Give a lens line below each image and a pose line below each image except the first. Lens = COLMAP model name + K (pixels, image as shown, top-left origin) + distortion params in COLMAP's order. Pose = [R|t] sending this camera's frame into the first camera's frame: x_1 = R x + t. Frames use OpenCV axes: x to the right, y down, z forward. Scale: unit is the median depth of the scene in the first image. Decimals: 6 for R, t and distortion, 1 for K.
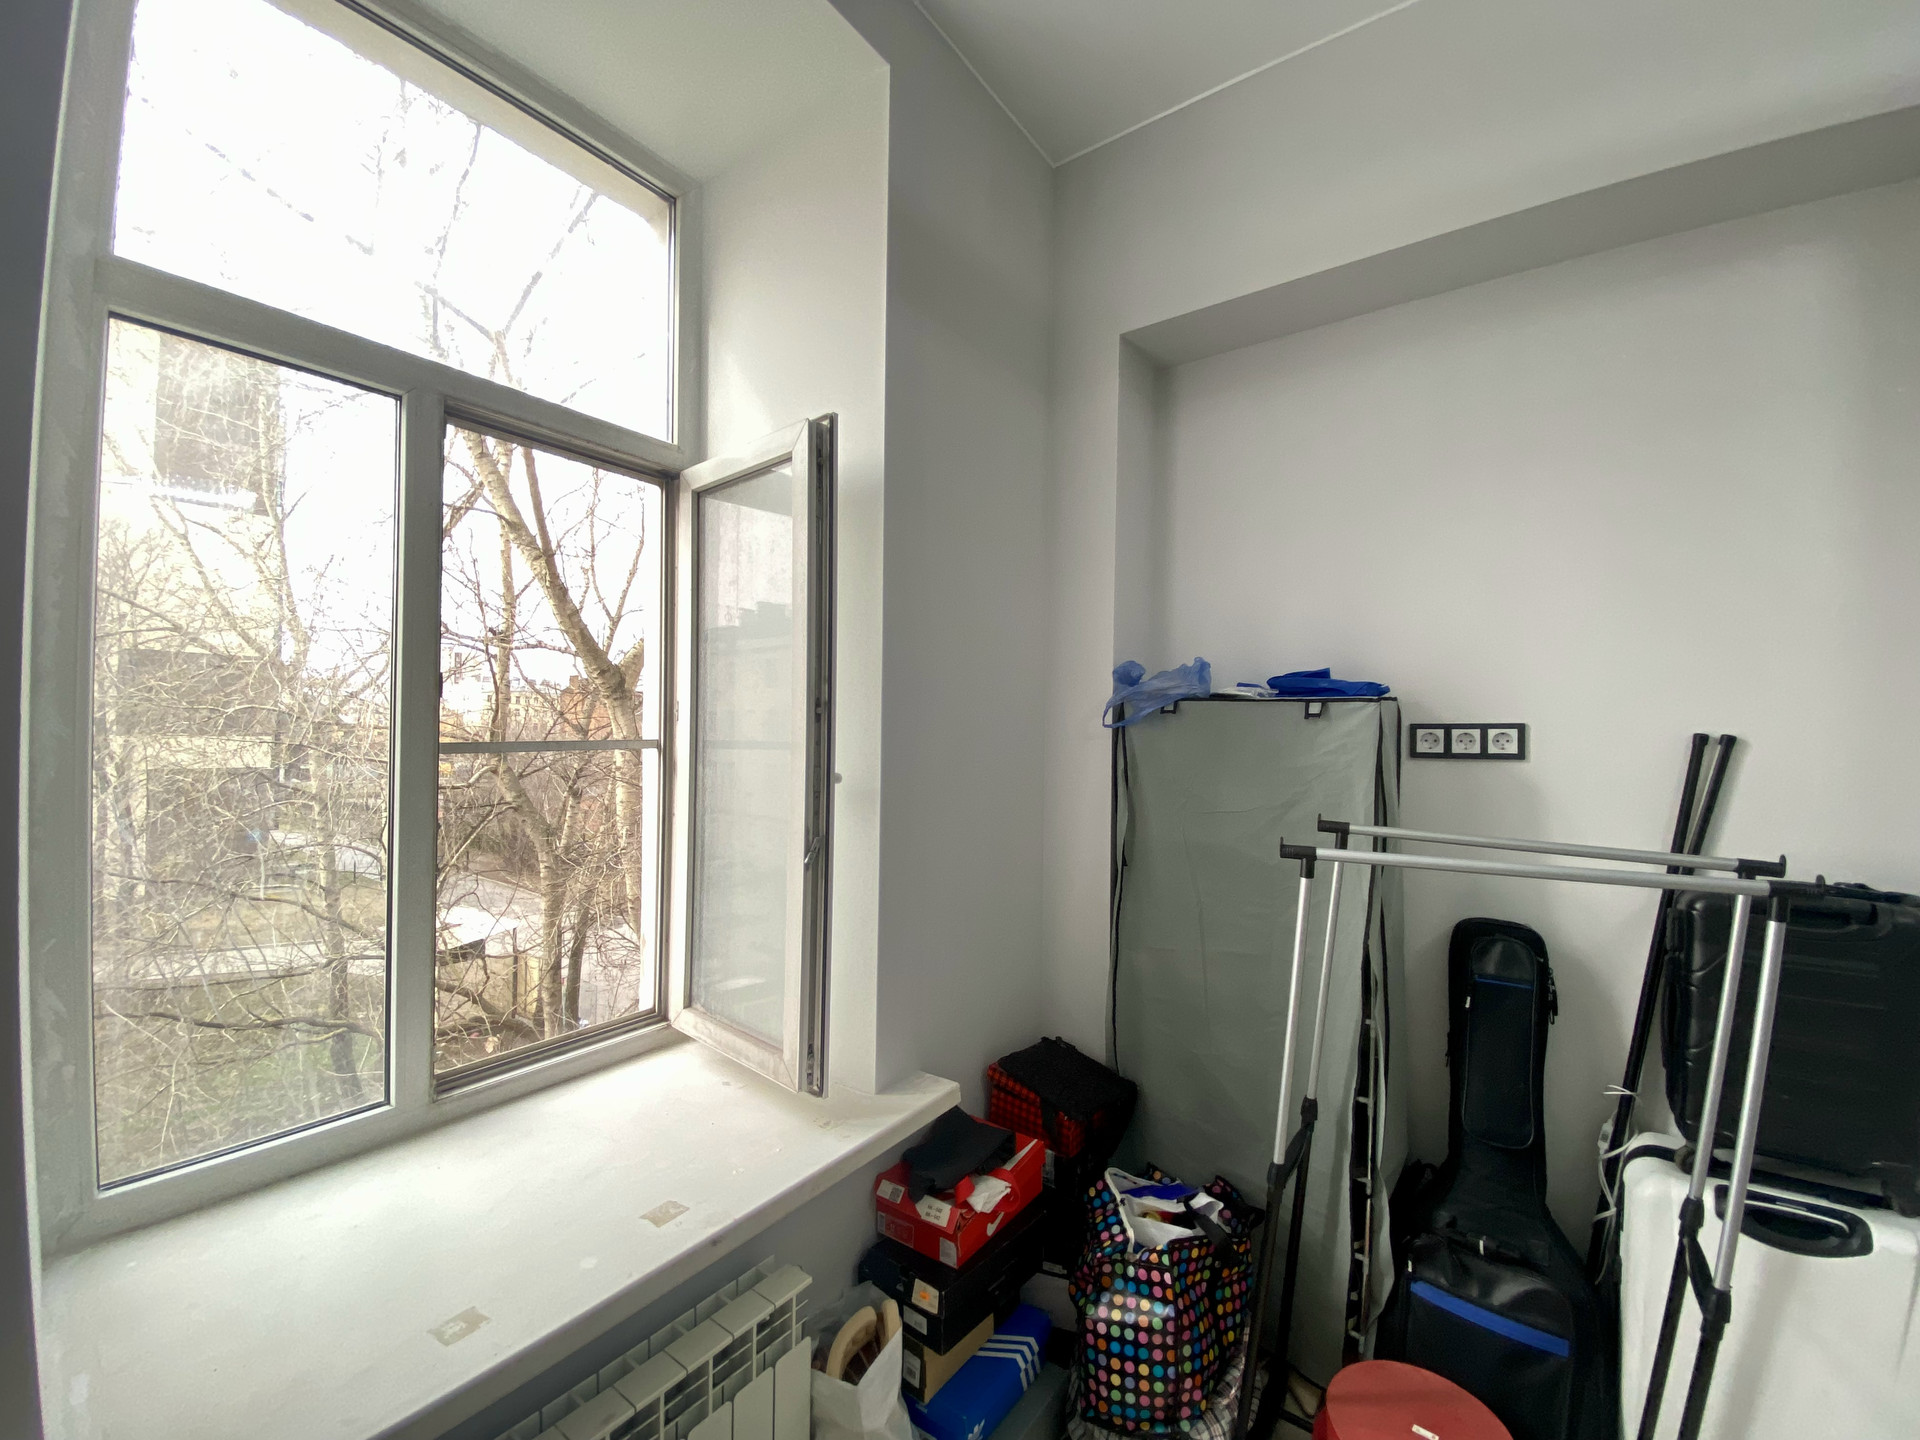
lens RADIAL K [[821.6, 0, 960.0], [0, 821.6, 720.0], [0, 0, 1]] dist [-0.000848, -0.000149]
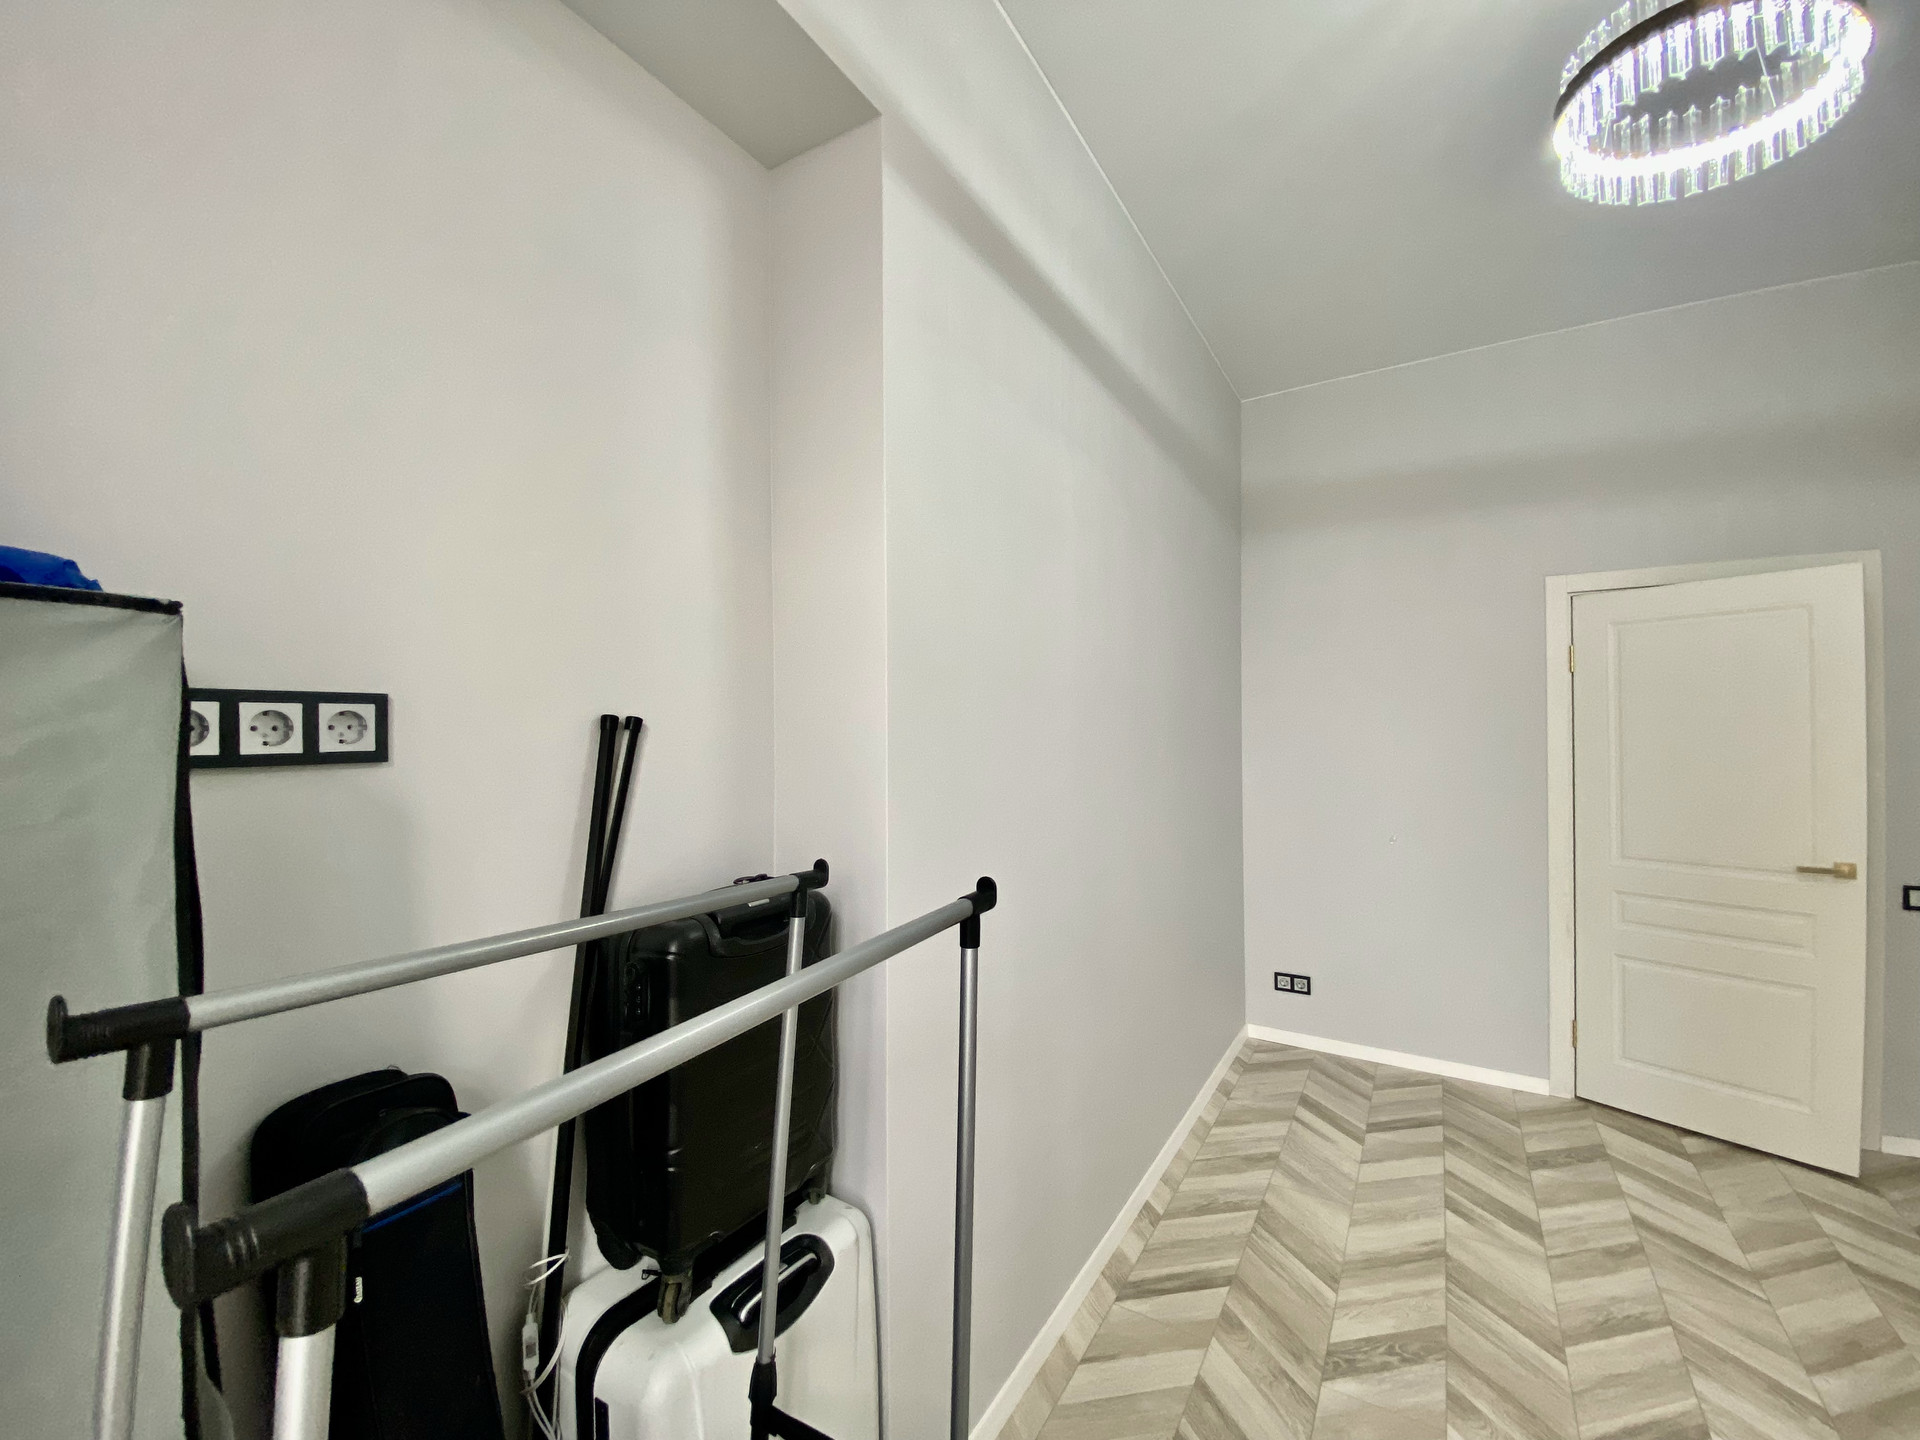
lens RADIAL K [[821.6, 0, 960.0], [0, 821.6, 720.0], [0, 0, 1]] dist [-0.000848, -0.000149]
pose [[-0.072785, -0.002633, 0.997344, 0.120094], [-0.022633, 0.999743, 0.000988, 0.012124], [-0.997091, -0.022501, -0.072826, 0.677685]]
